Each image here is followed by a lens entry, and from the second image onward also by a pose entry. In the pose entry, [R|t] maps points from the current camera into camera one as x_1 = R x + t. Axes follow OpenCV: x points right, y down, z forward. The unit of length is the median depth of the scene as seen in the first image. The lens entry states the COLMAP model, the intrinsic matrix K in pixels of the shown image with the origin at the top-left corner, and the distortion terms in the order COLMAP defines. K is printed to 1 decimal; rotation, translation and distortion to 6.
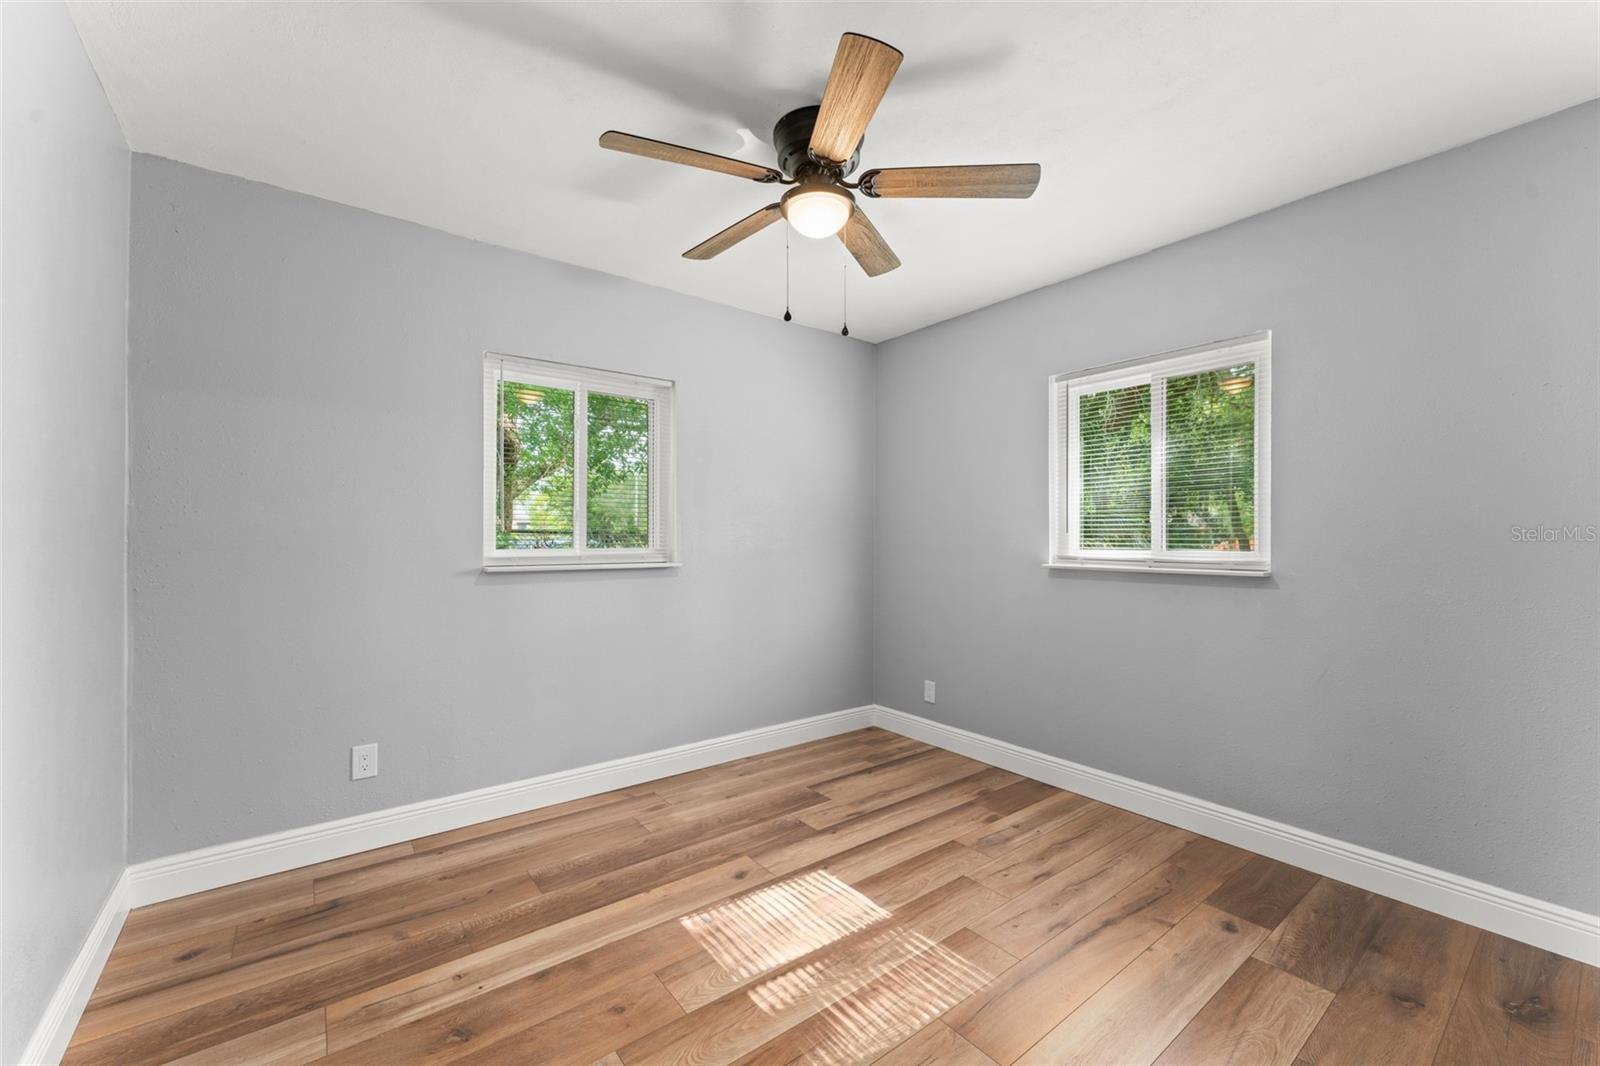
lens RADIAL K [[640.8, 0, 799.7], [0, 640.8, 543.0], [0, 0, 1]] dist [0.001620, 0.000244]
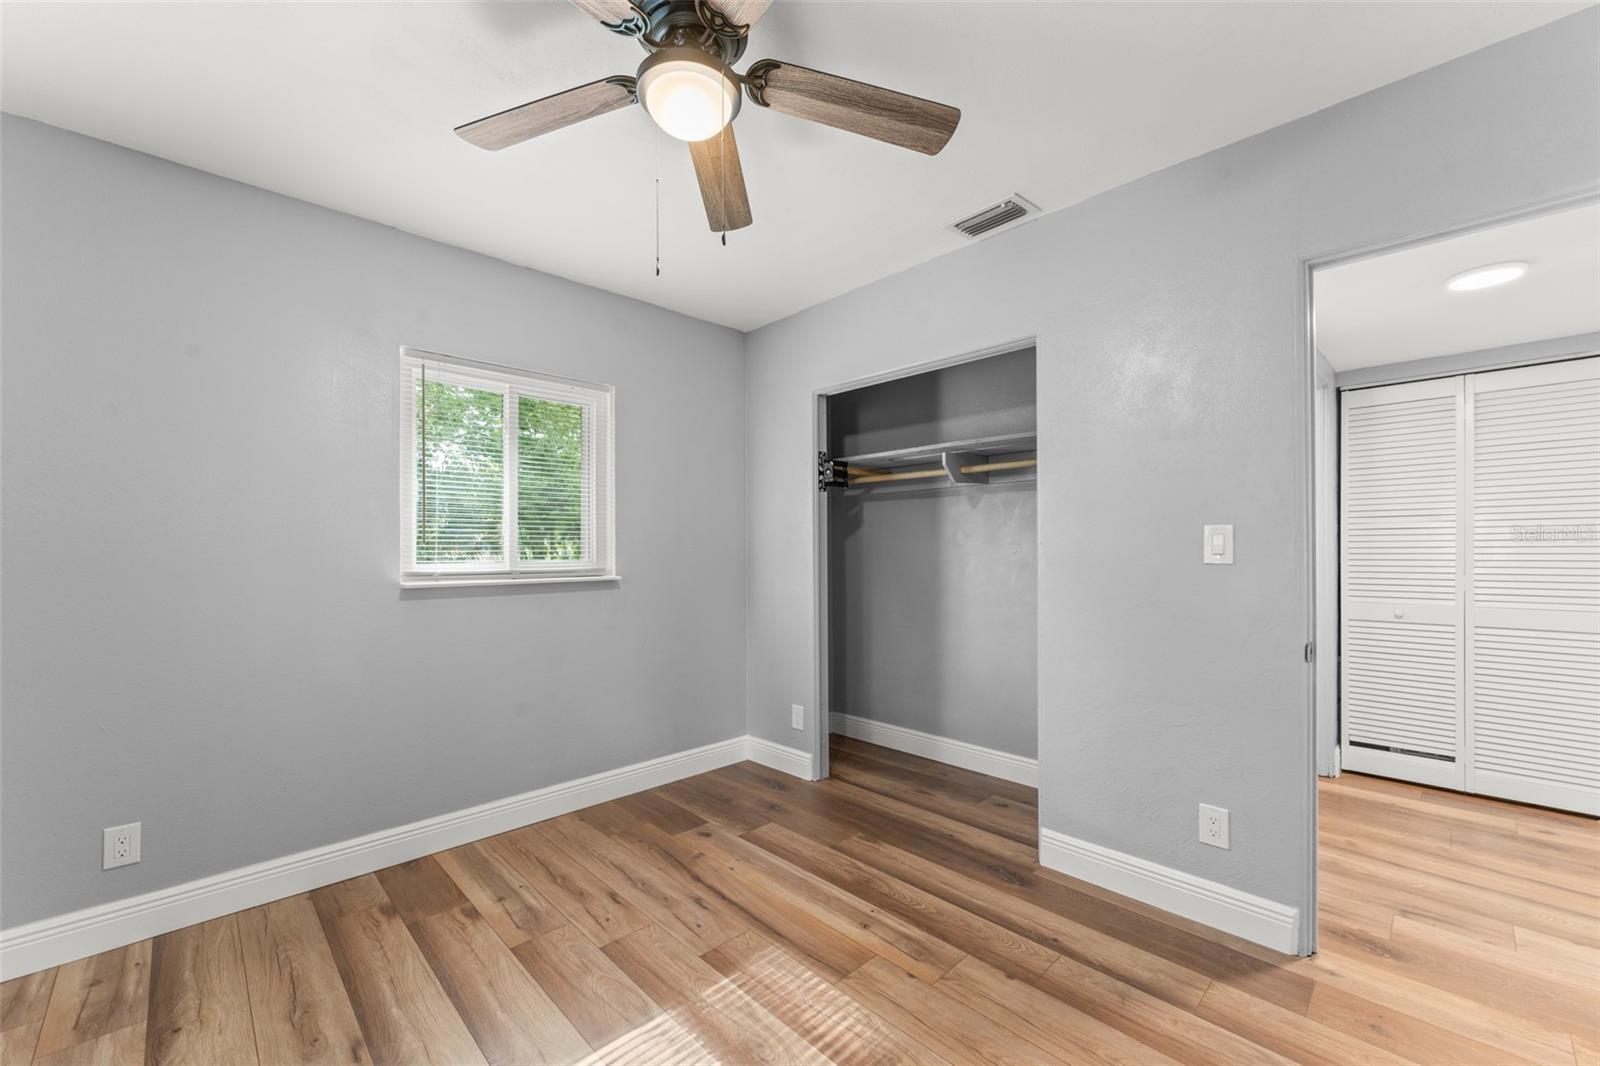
lens RADIAL K [[640.8, 0, 799.7], [0, 640.8, 543.0], [0, 0, 1]] dist [0.001620, 0.000244]
pose [[-0.114390, 0.008820, 0.993397, -0.548006], [0.010606, 0.999914, -0.007657, -0.004768], [-0.993379, 0.009660, -0.114474, 0.735187]]
